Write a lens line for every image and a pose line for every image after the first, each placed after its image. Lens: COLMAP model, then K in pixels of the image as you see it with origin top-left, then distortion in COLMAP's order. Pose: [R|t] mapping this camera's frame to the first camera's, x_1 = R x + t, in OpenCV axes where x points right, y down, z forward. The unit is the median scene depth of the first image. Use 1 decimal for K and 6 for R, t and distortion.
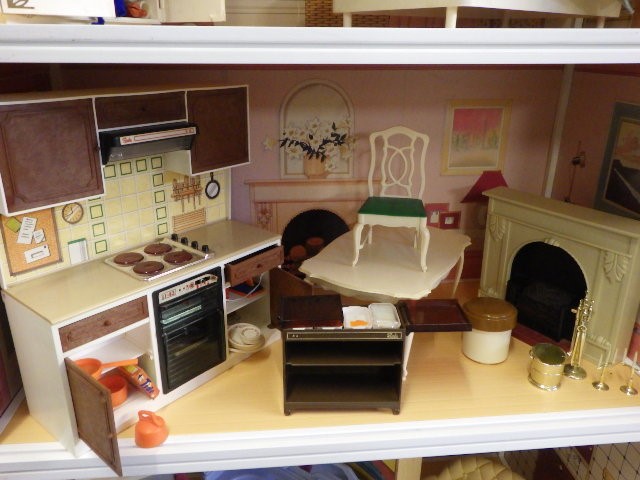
lens RADIAL K [[527.7, 0, 319.7], [0, 527.7, 240.7], [0, 0, 1]] dist [0.017672, -0.006230]
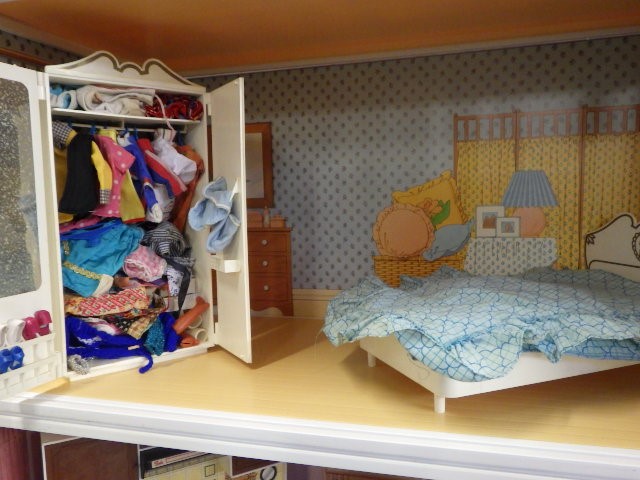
lens RADIAL K [[527.7, 0, 320.0], [0, 527.7, 240.4], [0, 0, 1]] dist [0.017672, -0.006230]
pose [[0.928647, 0.020247, -0.370411, 0.359406], [-0.111327, 0.967696, -0.226209, -0.428460], [0.353865, 0.251305, 0.900903, -0.011796]]
